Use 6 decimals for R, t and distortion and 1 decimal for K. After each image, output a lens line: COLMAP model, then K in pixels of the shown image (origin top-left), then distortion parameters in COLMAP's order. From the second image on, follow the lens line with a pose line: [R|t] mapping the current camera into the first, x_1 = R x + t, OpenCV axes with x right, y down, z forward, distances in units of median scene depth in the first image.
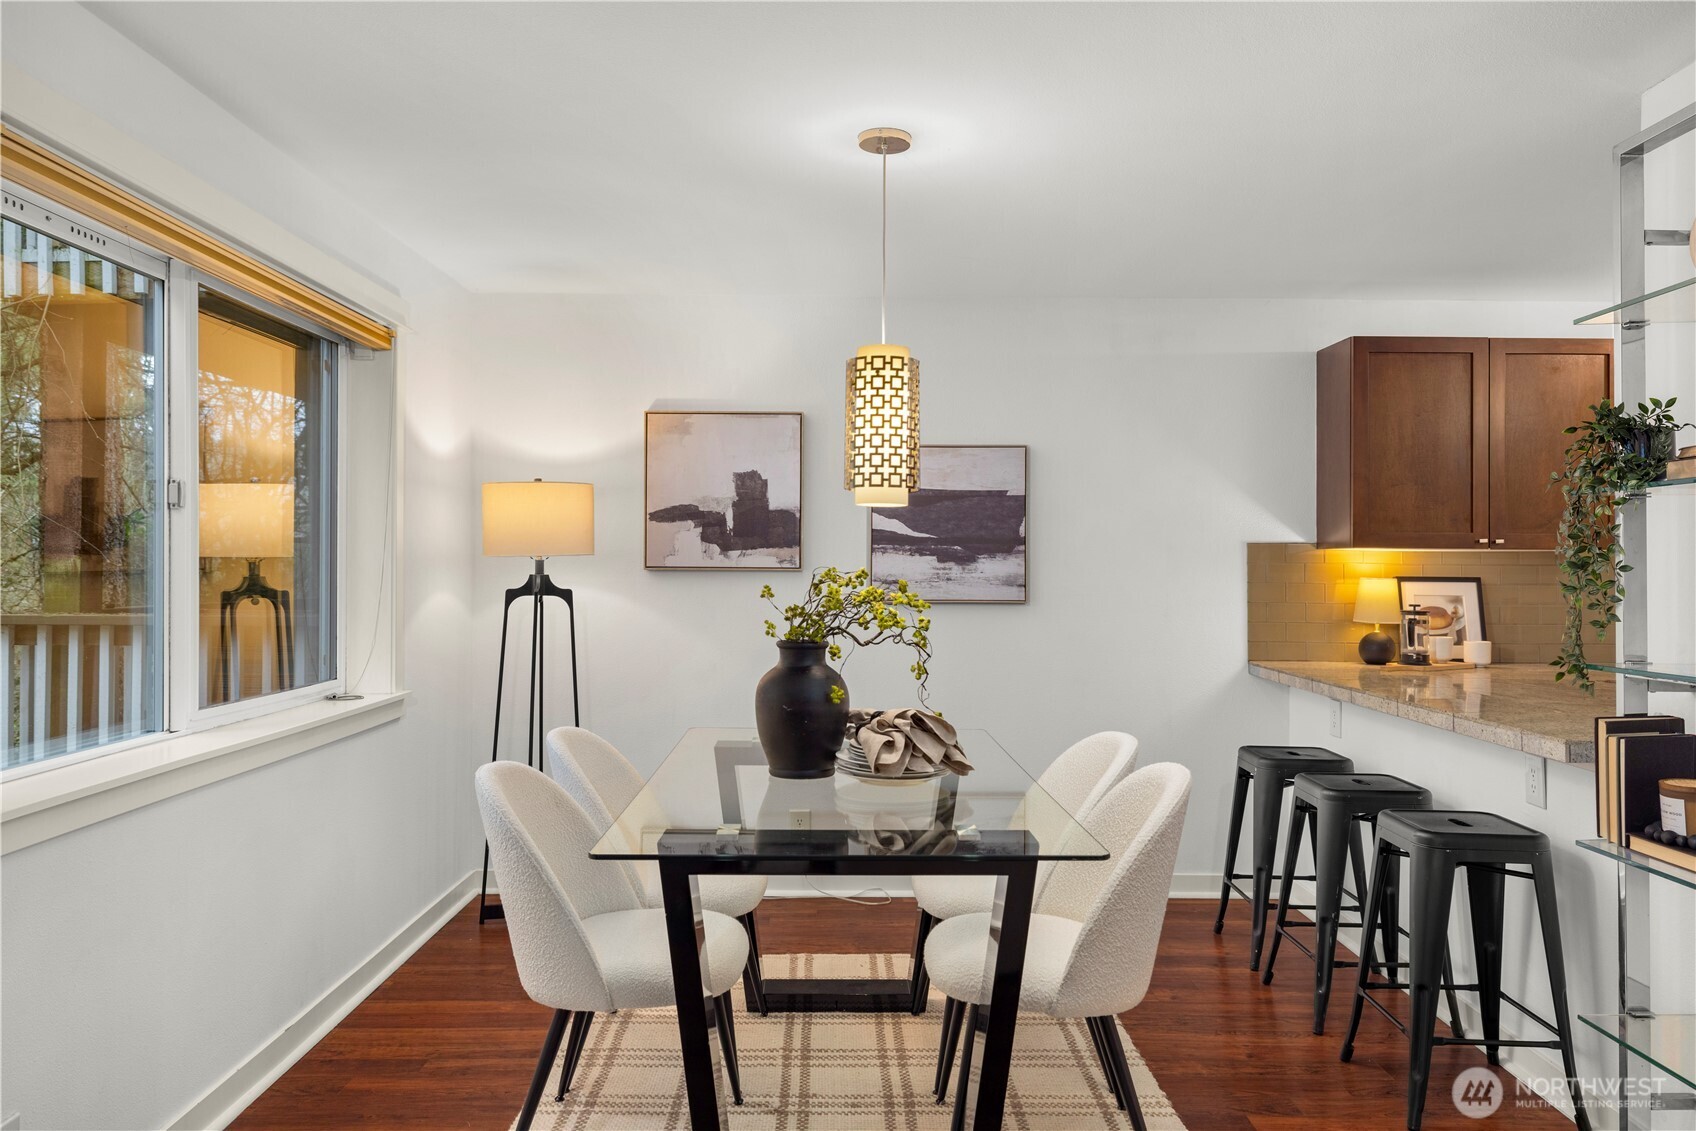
lens RADIAL K [[1206.9, 0, 859.2], [0, 1206.9, 550.8], [0, 0, 1]] dist [0.010256, 0.004294]
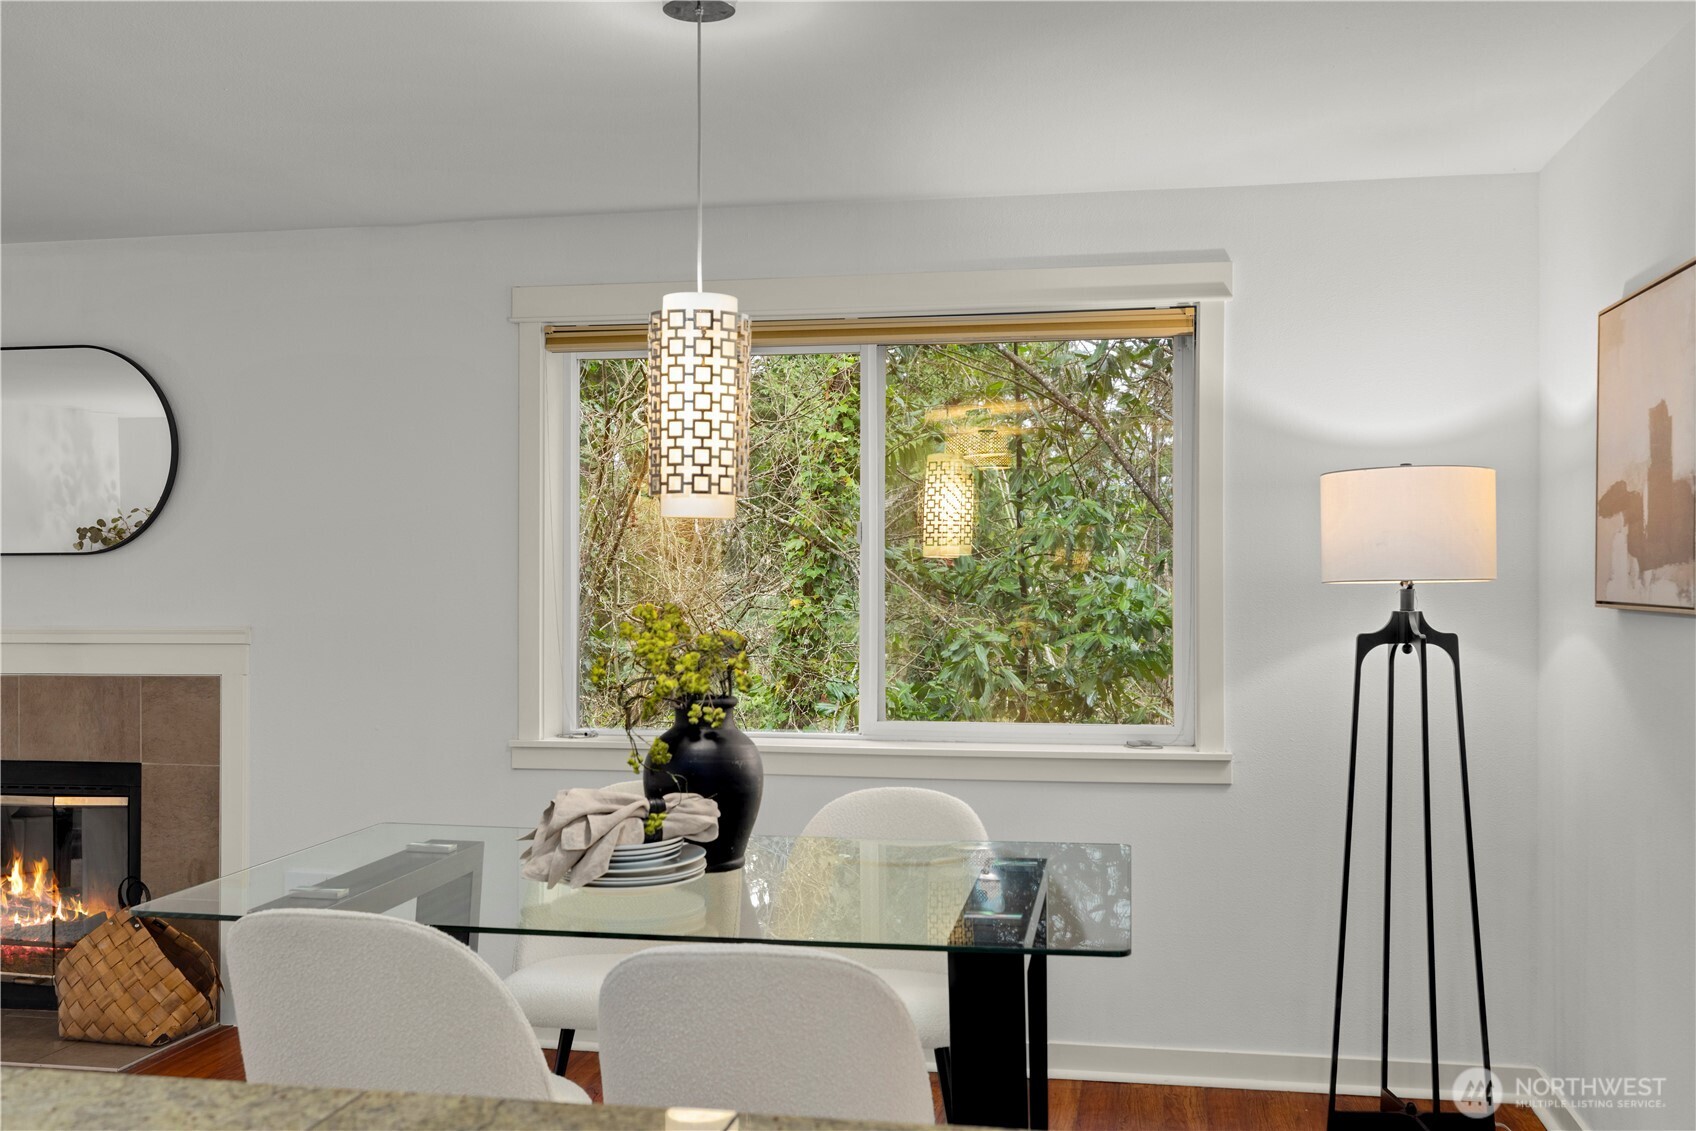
lens RADIAL K [[1596.1, 0, 860.3], [0, 1596.1, 590.9], [0, 0, 1]] dist [0.026383, 0.000000]
pose [[-0.204240, 0.008431, -0.978885, 0.609797], [0.012793, 0.999901, 0.005943, -0.000248], [0.978837, -0.011309, -0.204327, 0.845936]]
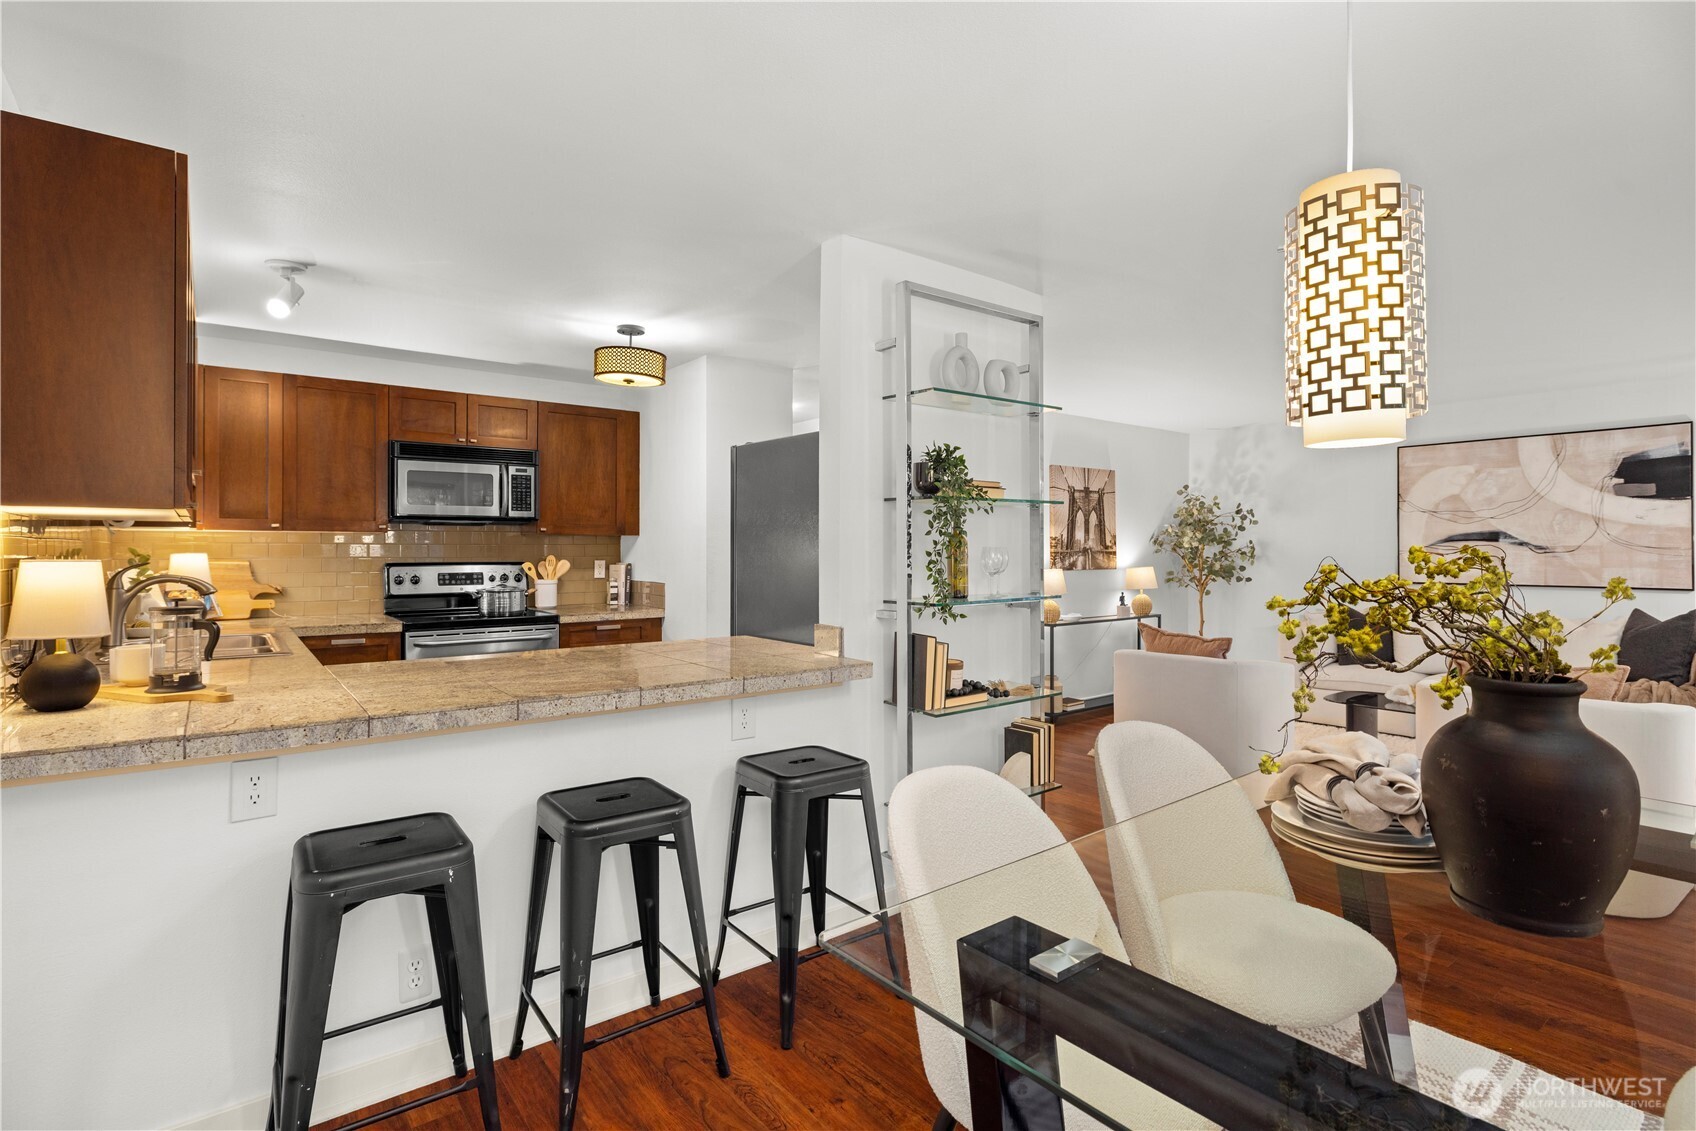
lens RADIAL K [[816.2, 0, 824.2], [0, 816.2, 549.4], [0, 0, 1]] dist [-0.009047, 0.001752]
pose [[-0.590575, -0.007671, 0.806946, -0.100870], [-0.014114, 0.999900, -0.000824, 0.013860], [-0.806859, -0.011876, -0.590624, 0.957004]]
